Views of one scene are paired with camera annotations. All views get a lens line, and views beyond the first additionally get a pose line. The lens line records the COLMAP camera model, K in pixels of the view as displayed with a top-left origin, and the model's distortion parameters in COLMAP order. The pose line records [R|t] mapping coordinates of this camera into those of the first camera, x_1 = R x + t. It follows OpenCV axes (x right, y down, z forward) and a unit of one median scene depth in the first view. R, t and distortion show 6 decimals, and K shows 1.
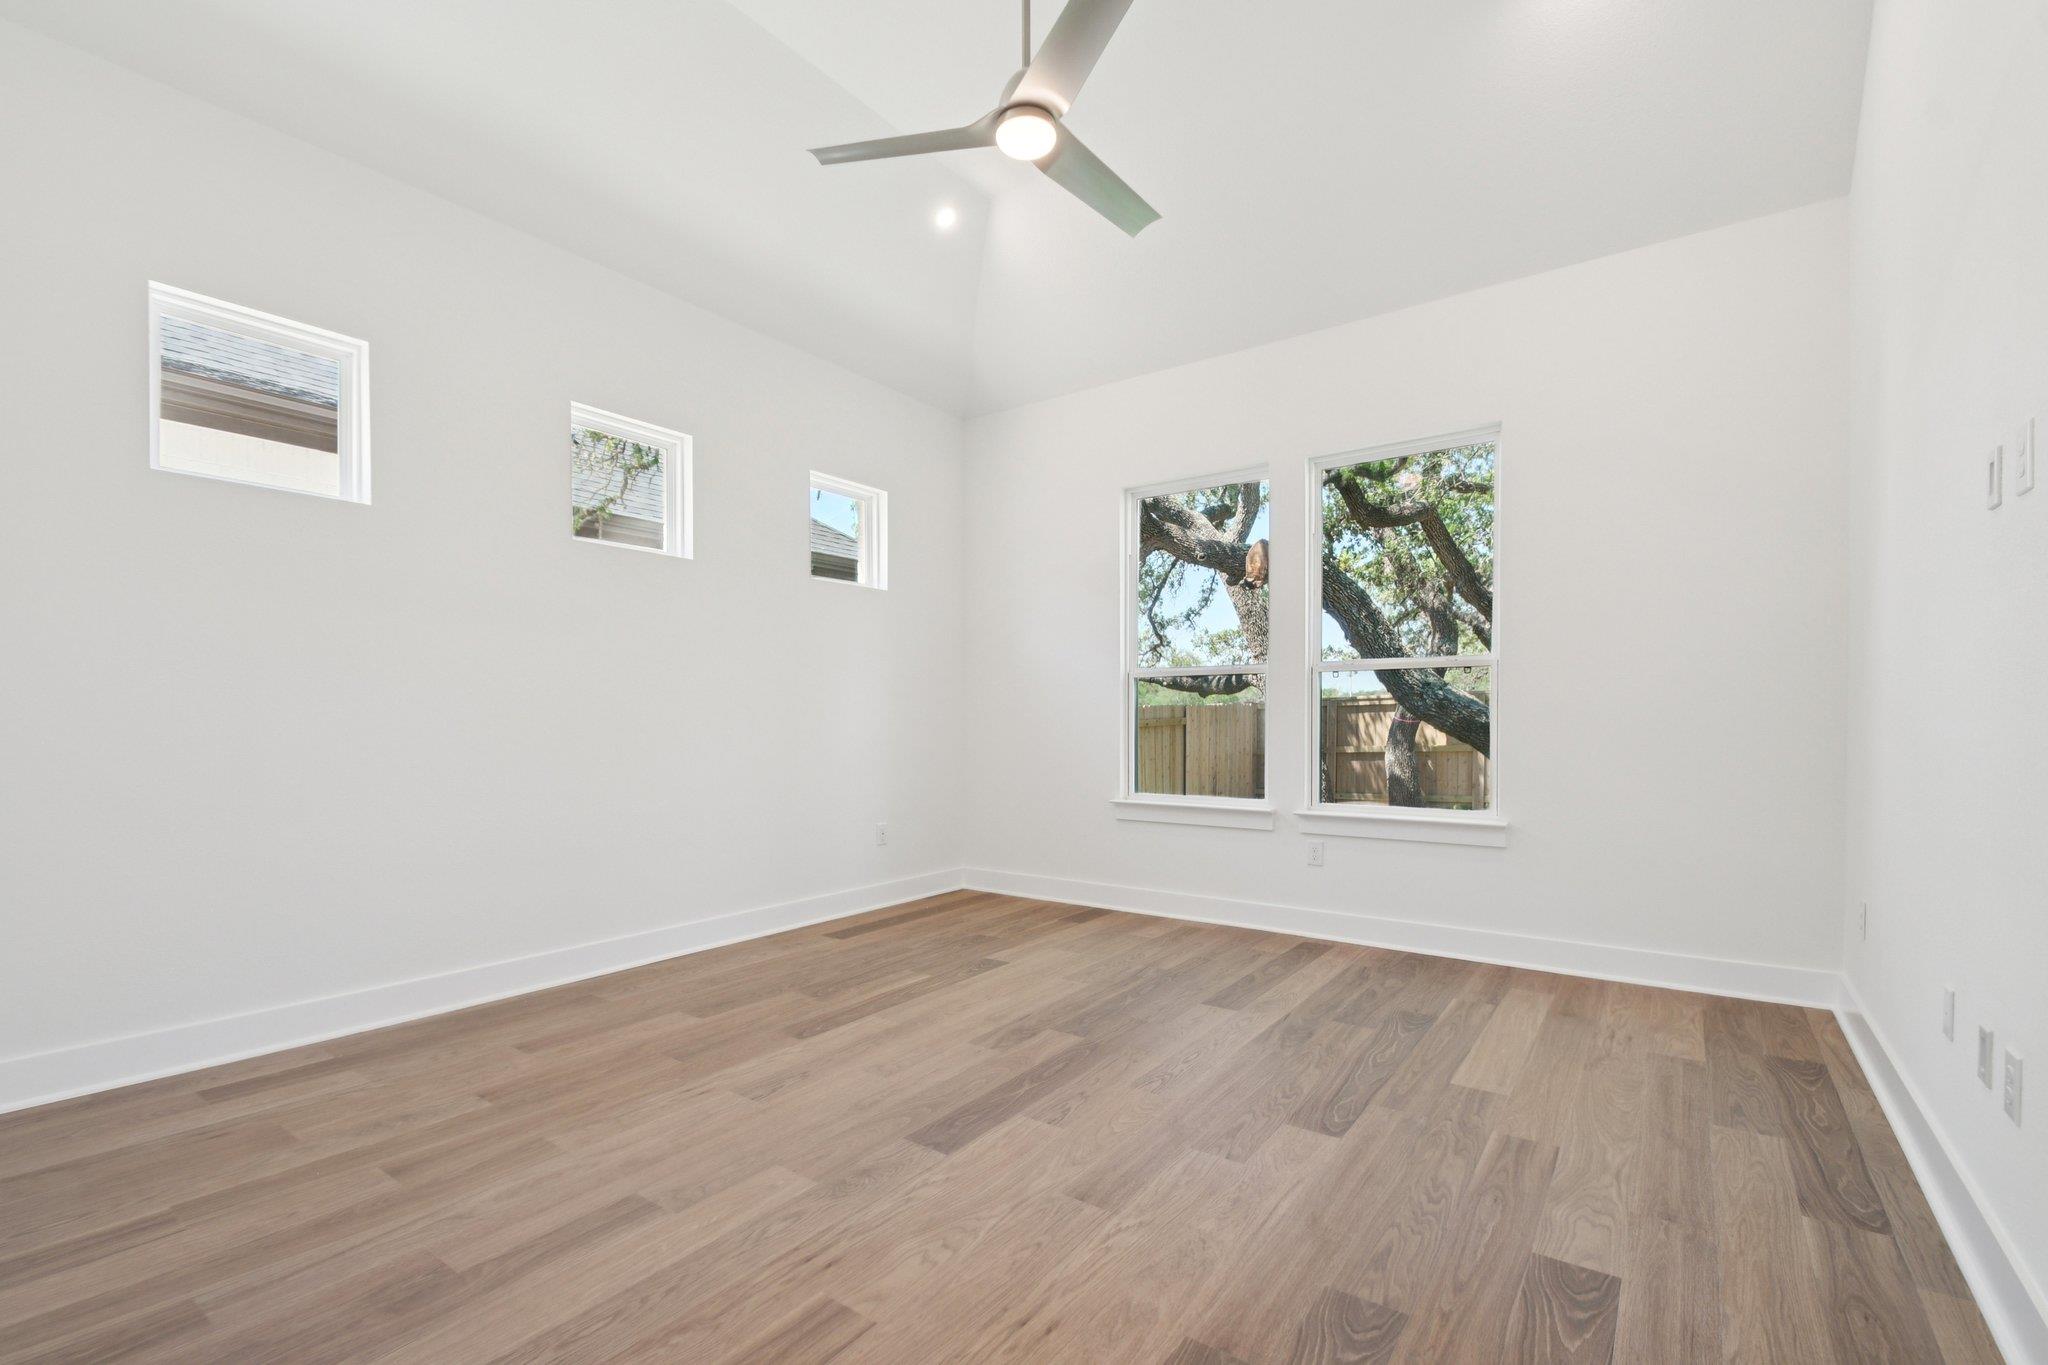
lens RADIAL K [[908.1, 0, 1019.9], [0, 908.1, 720.3], [0, 0, 1]] dist [0.017767, -0.025338]
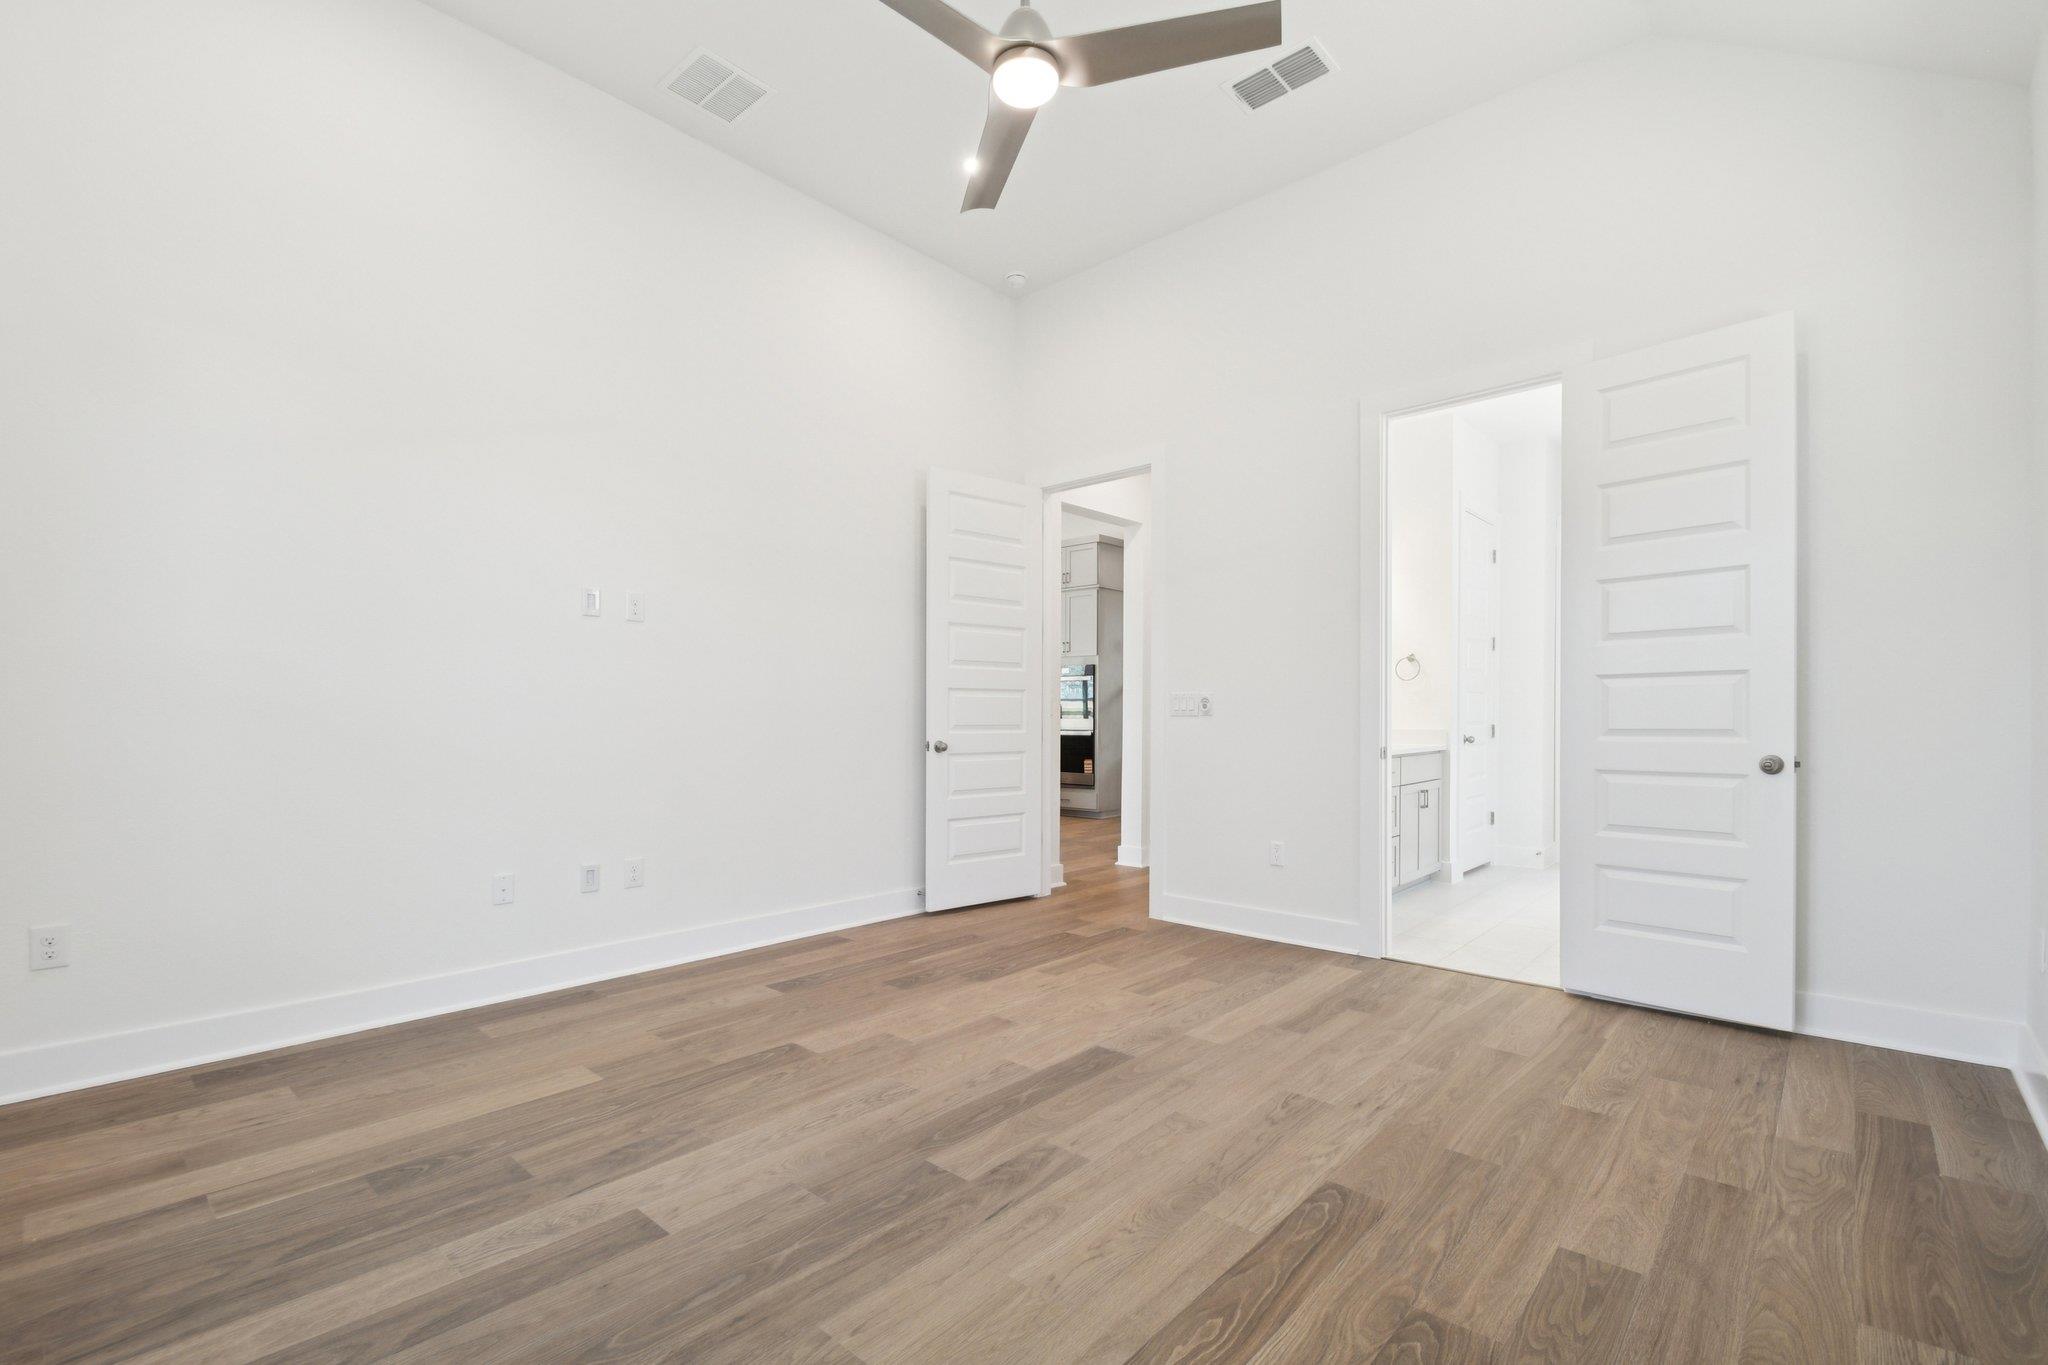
lens RADIAL K [[908.1, 0, 1019.9], [0, 908.1, 720.3], [0, 0, 1]] dist [0.017767, -0.025338]
pose [[-0.994355, -0.001374, 0.106098, -0.087346], [-0.000728, 0.999981, 0.006122, -0.003054], [-0.106104, 0.006011, -0.994337, 1.899741]]
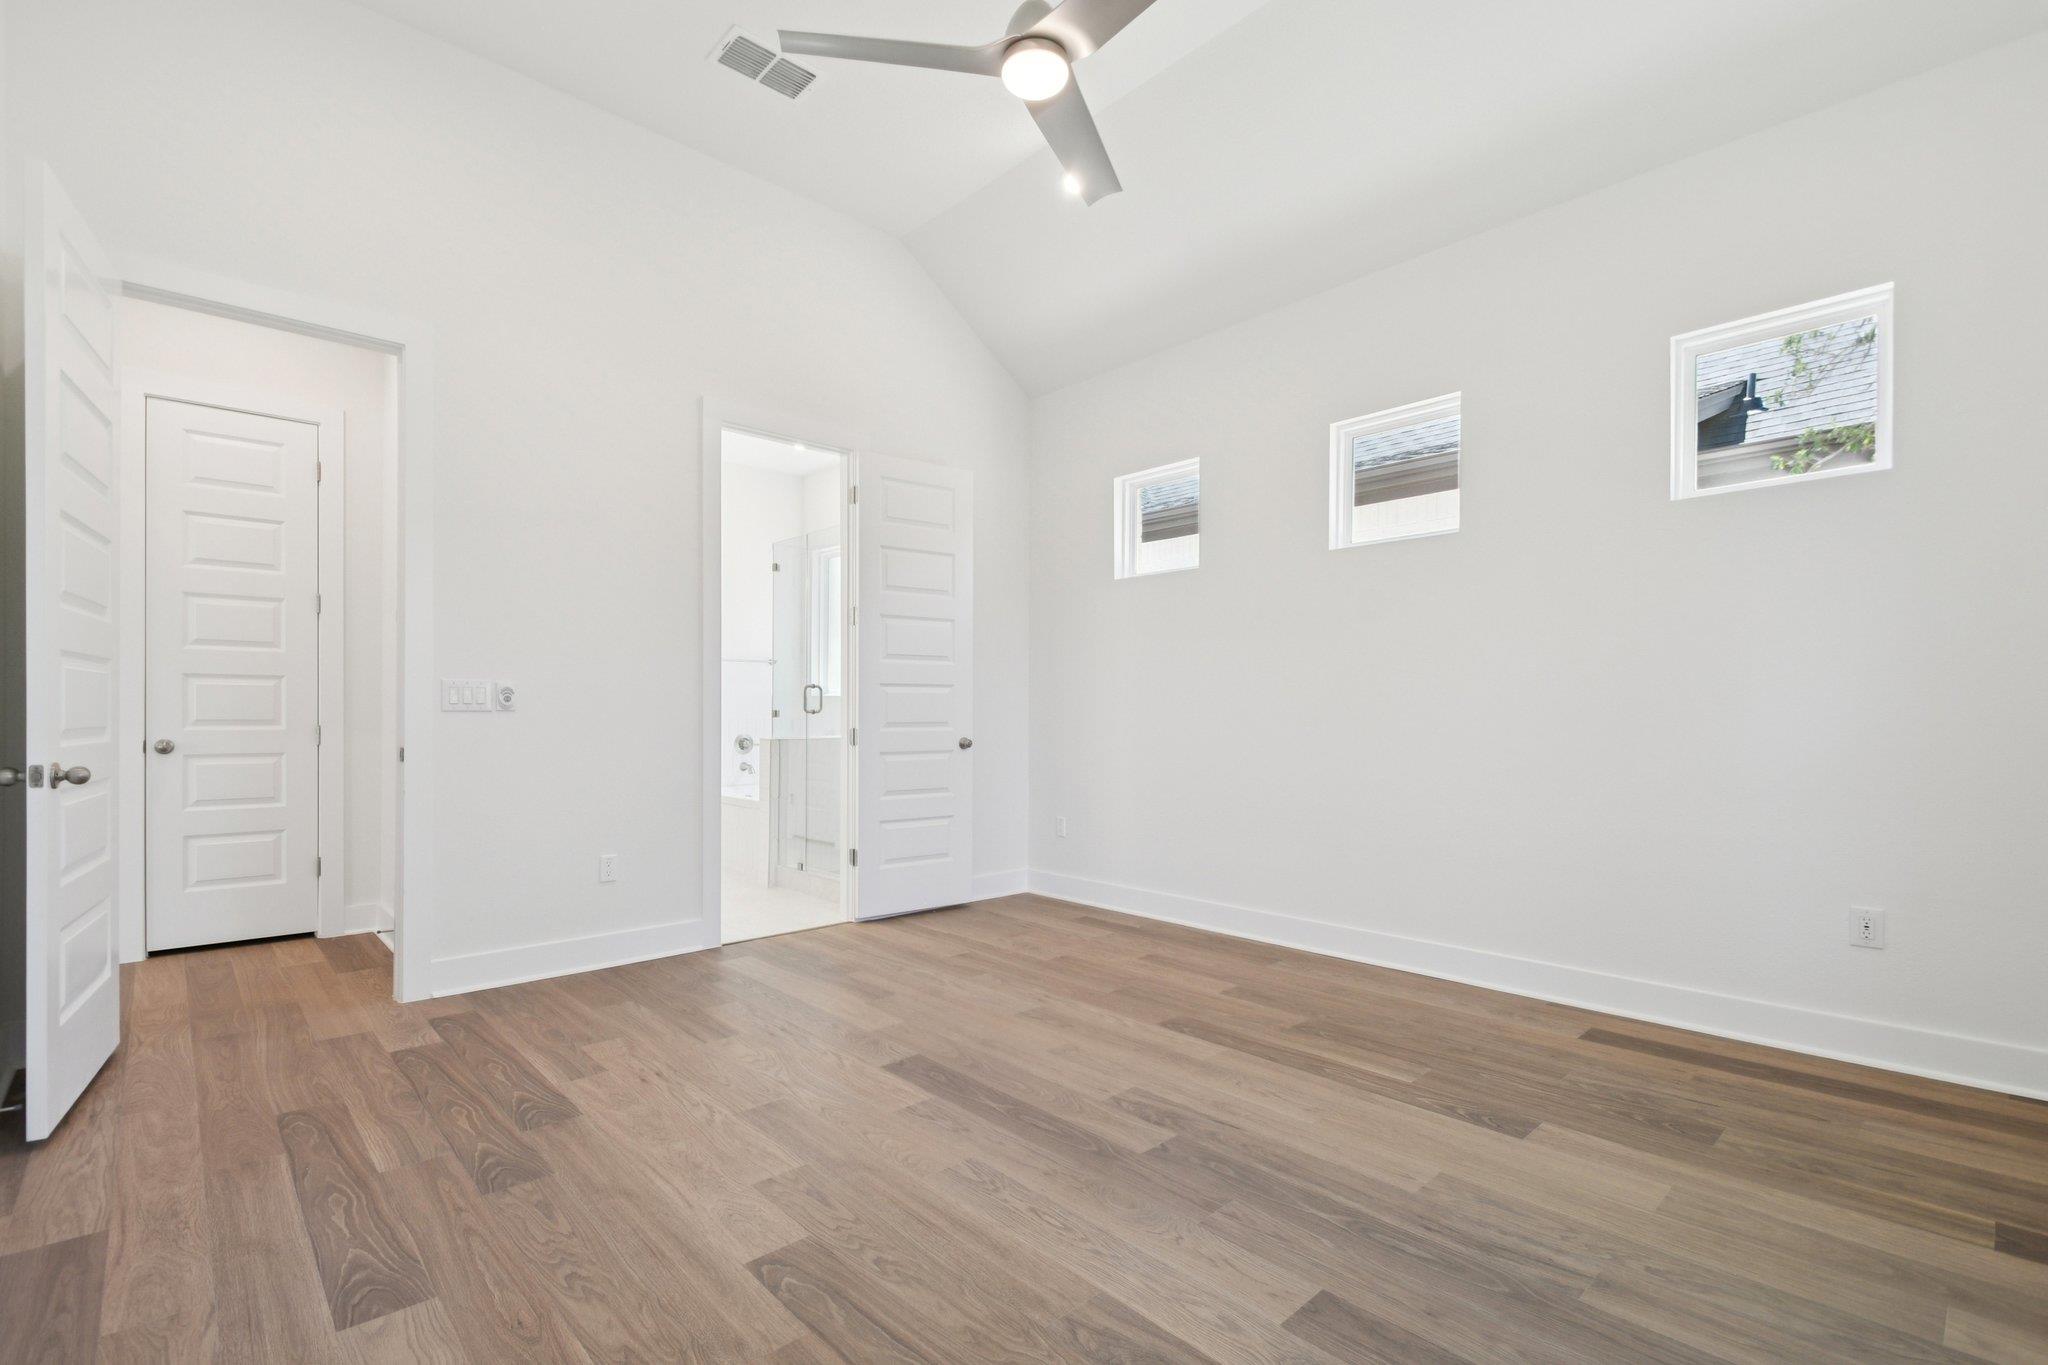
lens RADIAL K [[908.1, 0, 1019.9], [0, 908.1, 720.3], [0, 0, 1]] dist [0.017767, -0.025338]
pose [[-0.191801, 0.006079, -0.981415, 0.891387], [-0.003998, 0.999968, 0.006975, -0.000922], [0.981426, 0.005261, -0.191771, 1.161495]]
